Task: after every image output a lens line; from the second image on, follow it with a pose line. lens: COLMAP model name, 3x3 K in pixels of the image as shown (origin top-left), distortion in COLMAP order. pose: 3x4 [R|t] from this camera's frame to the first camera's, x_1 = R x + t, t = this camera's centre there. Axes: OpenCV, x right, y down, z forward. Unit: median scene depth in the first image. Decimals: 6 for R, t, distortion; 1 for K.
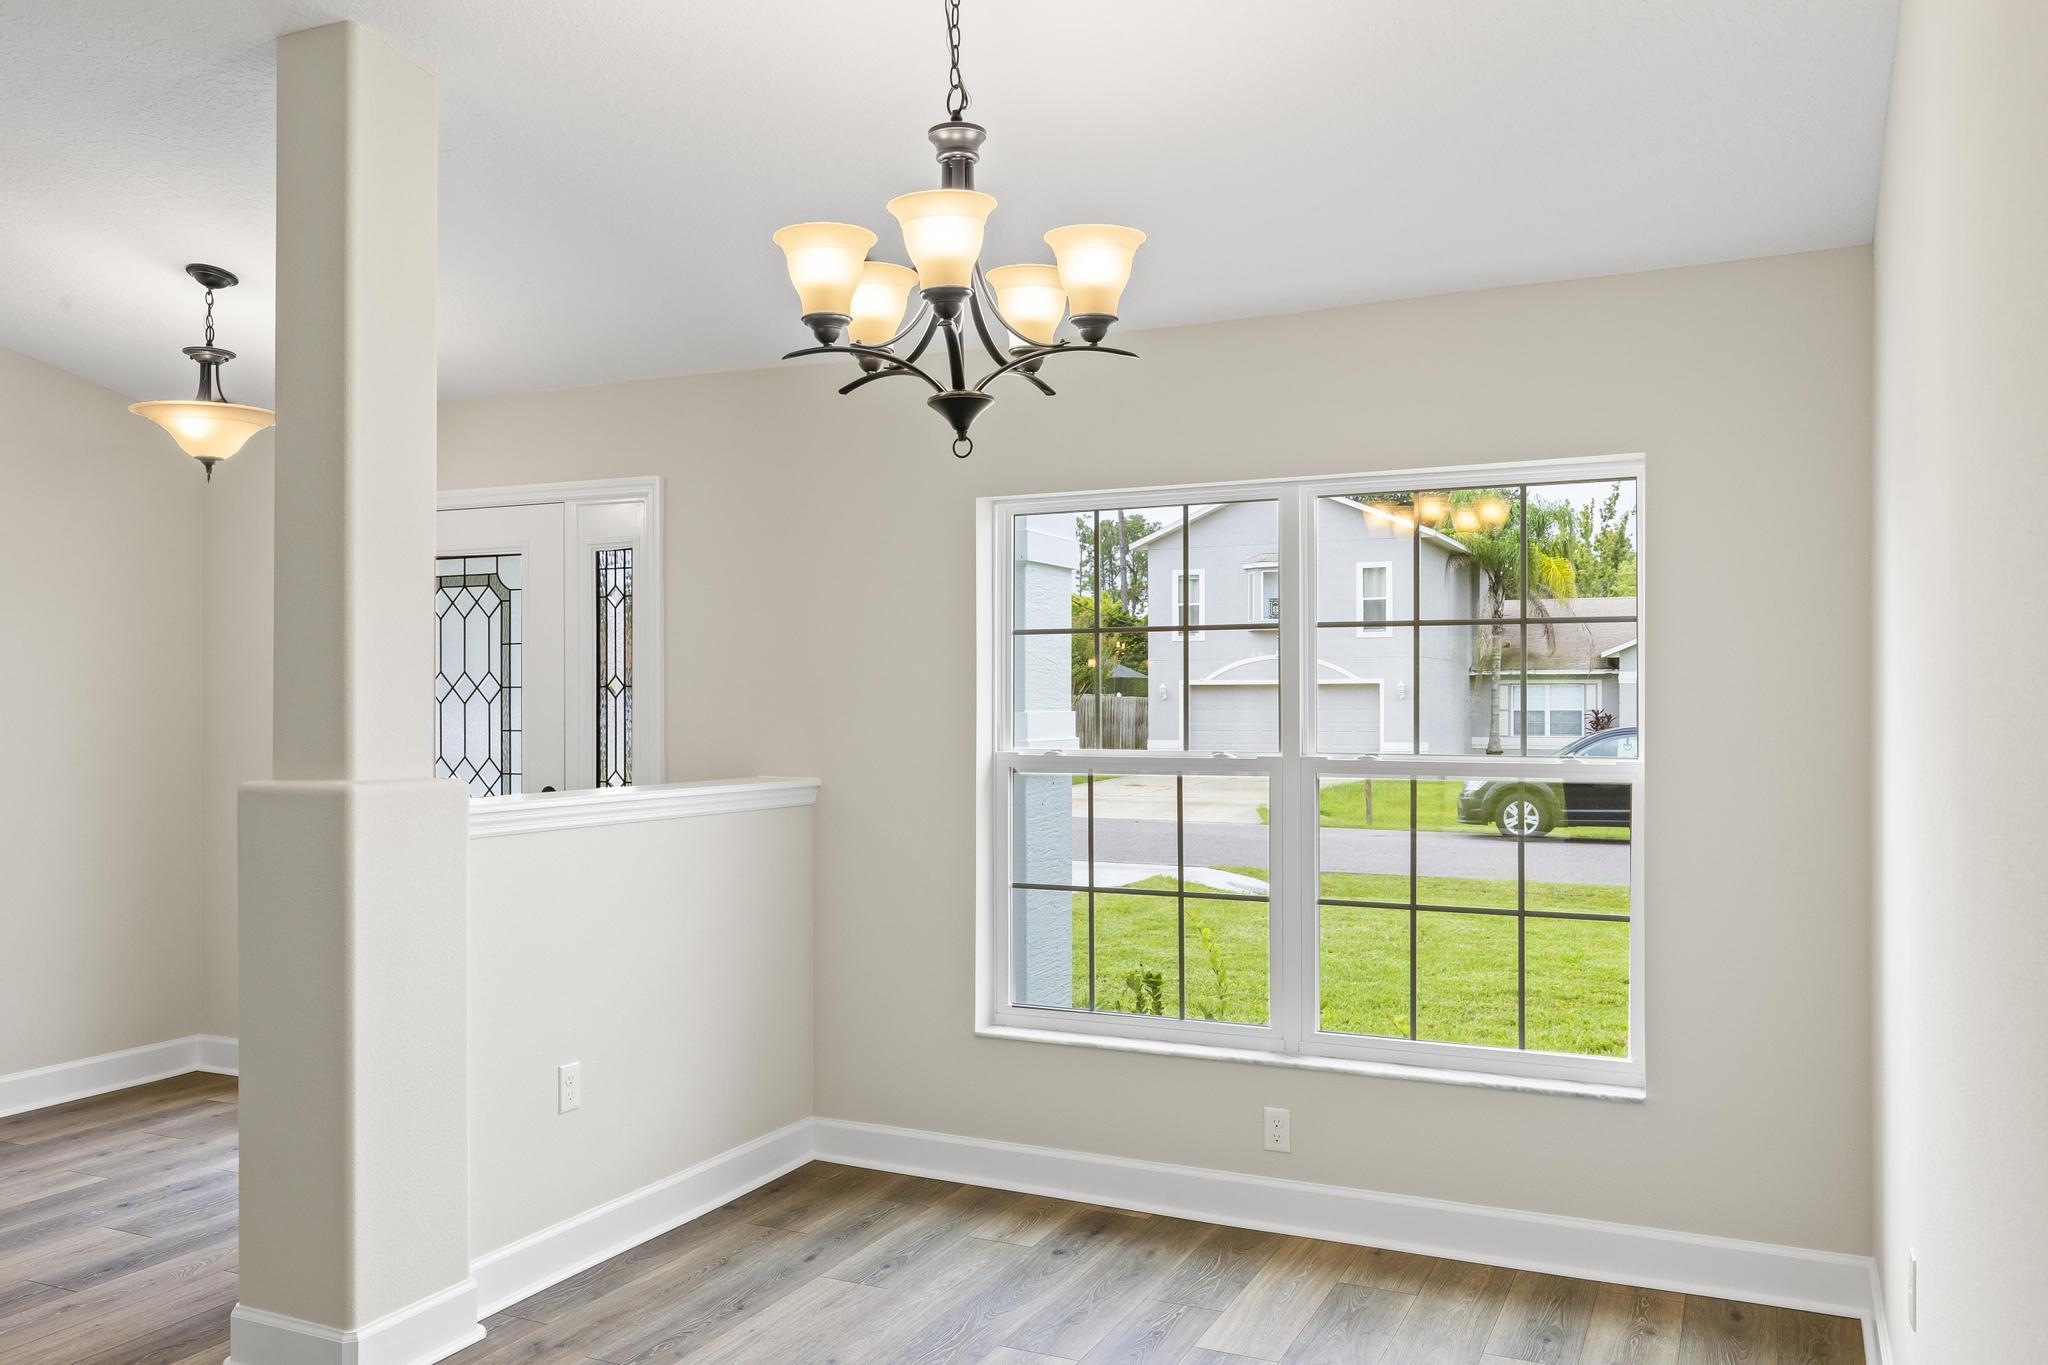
lens RADIAL K [[1596.1, 0, 1003.2], [0, 1596.1, 688.4], [0, 0, 1]] dist [-0.000787, 0.013460]
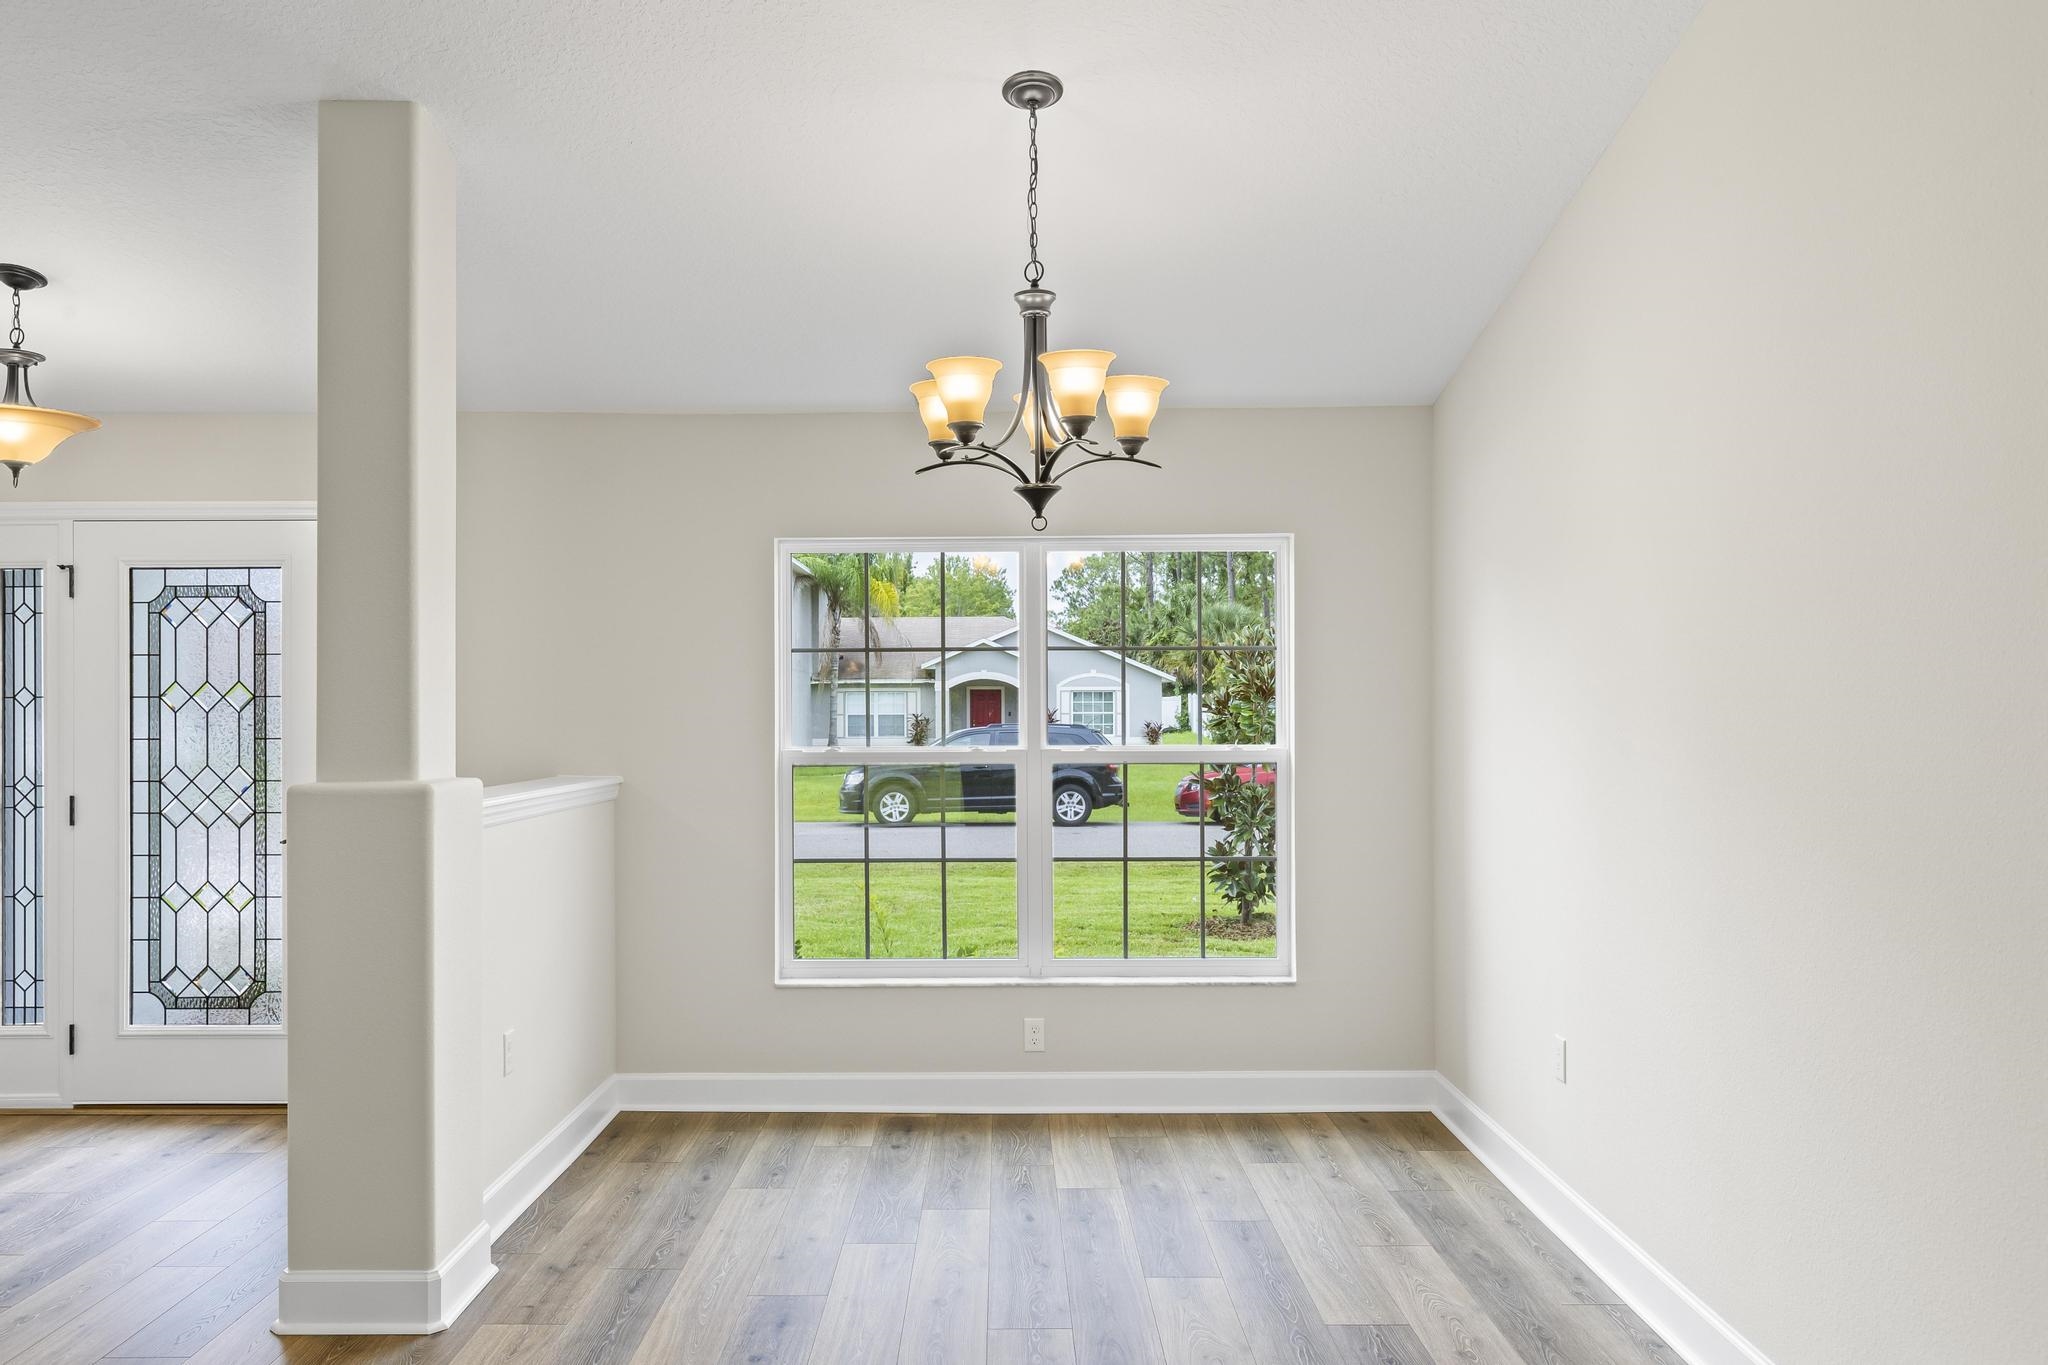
lens RADIAL K [[1495.2, 0, 1005.3], [0, 1495.2, 681.5], [0, 0, 1]] dist [0.002513, 0.007529]
pose [[0.902818, 0.003398, 0.430009, -0.401417], [0.000637, 0.999957, -0.009240, -0.001366], [-0.430022, 0.008616, 0.902778, -0.102629]]
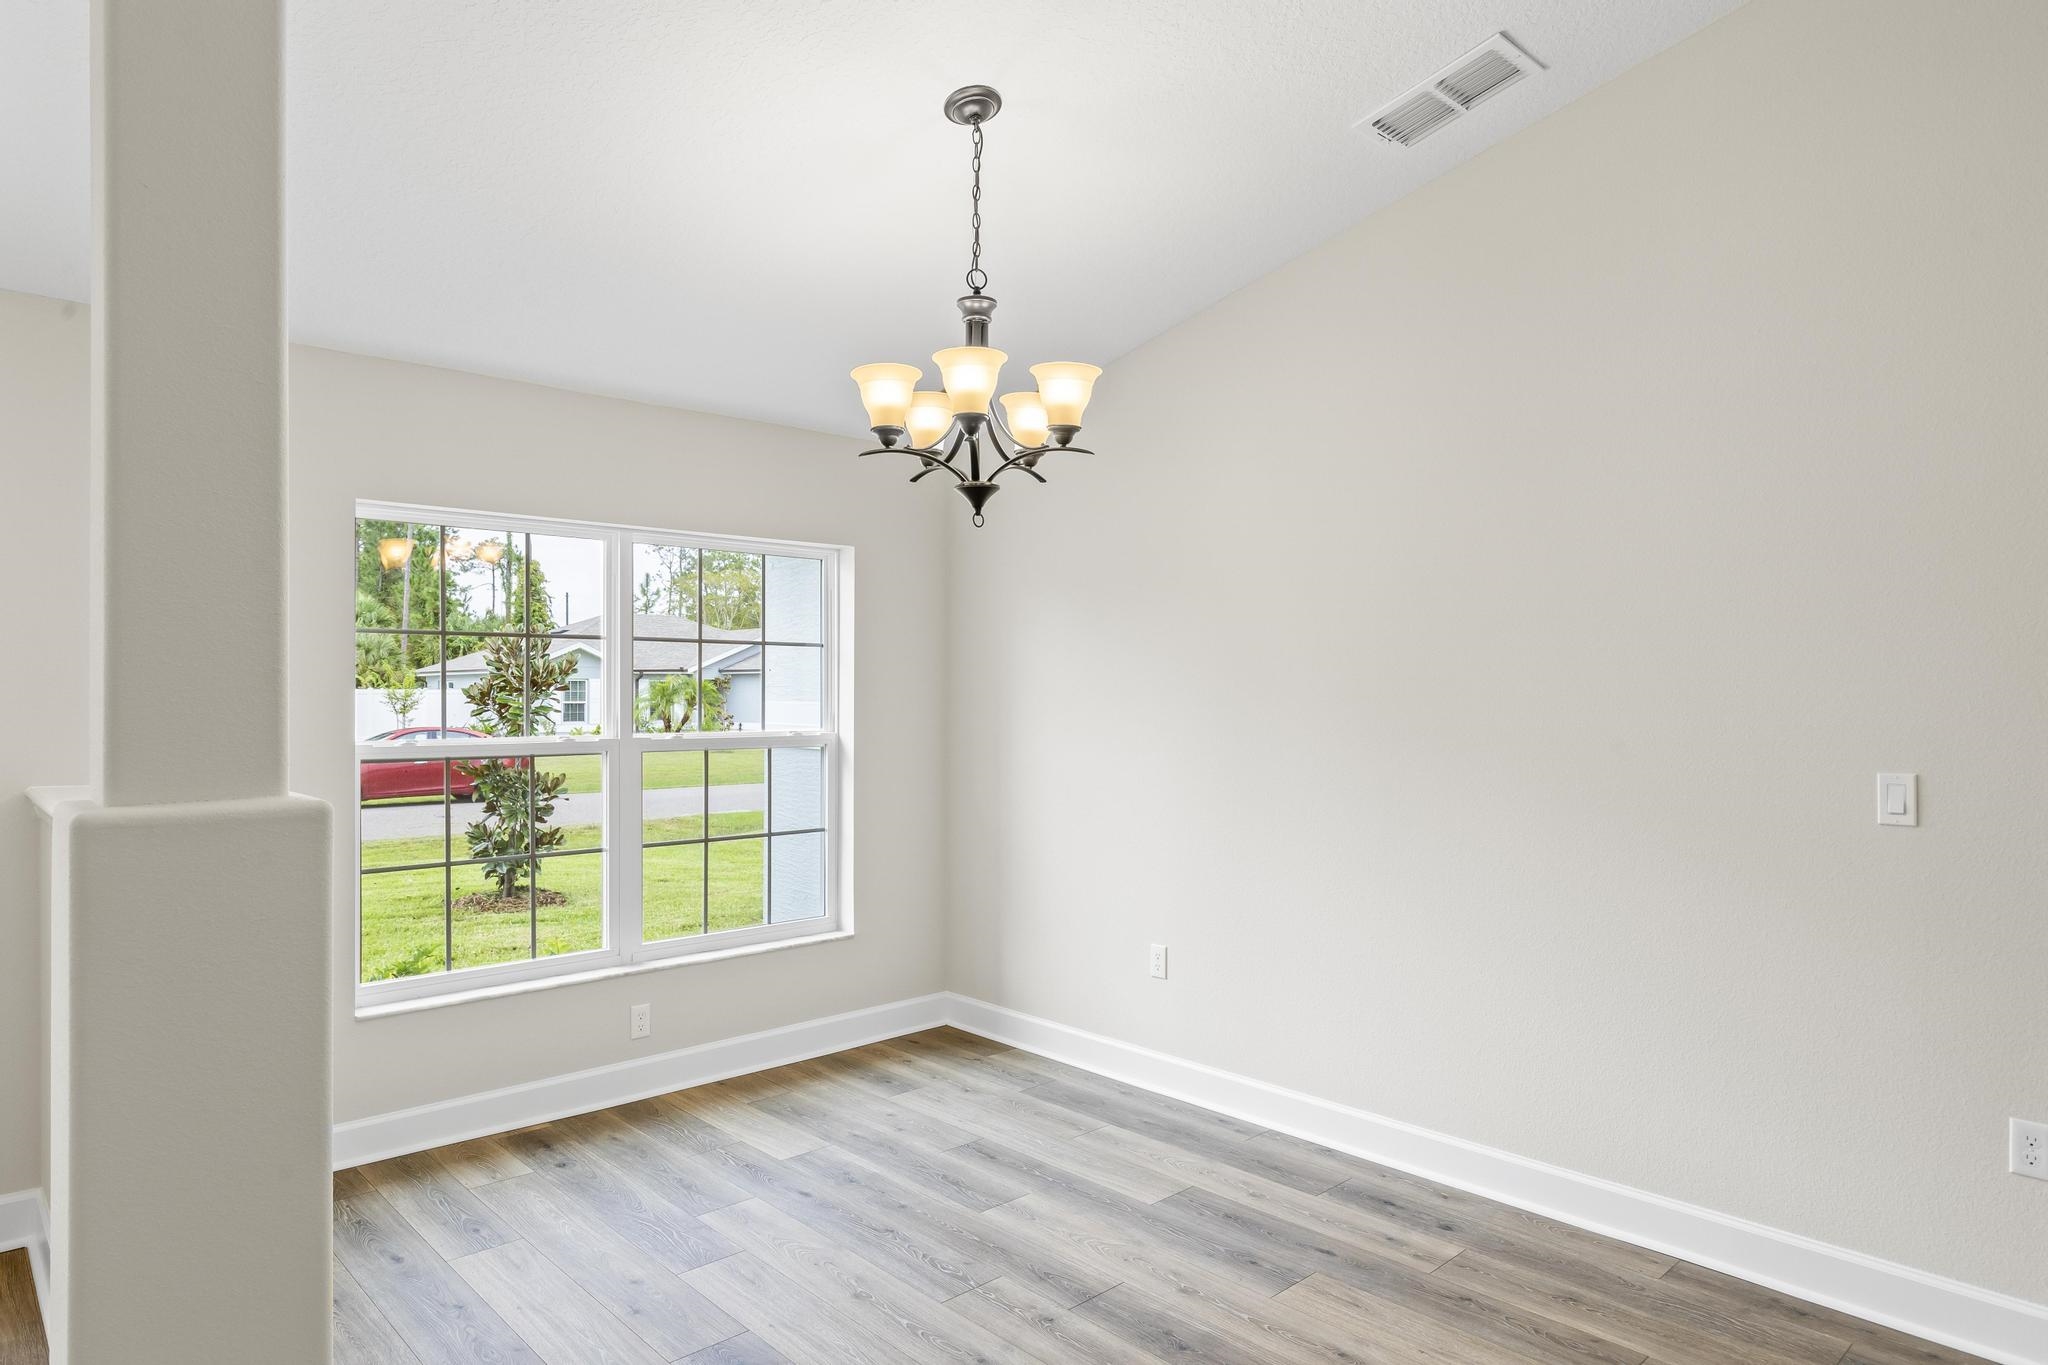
lens RADIAL K [[1197.7, 0, 1006.0], [0, 1197.7, 681.6], [0, 0, 1]] dist [0.004594, -0.001322]
pose [[0.372214, 0.010462, 0.928088, -0.678239], [-0.006113, 0.999942, -0.008820, 0.003469], [-0.928127, -0.002391, 0.372256, 0.375957]]
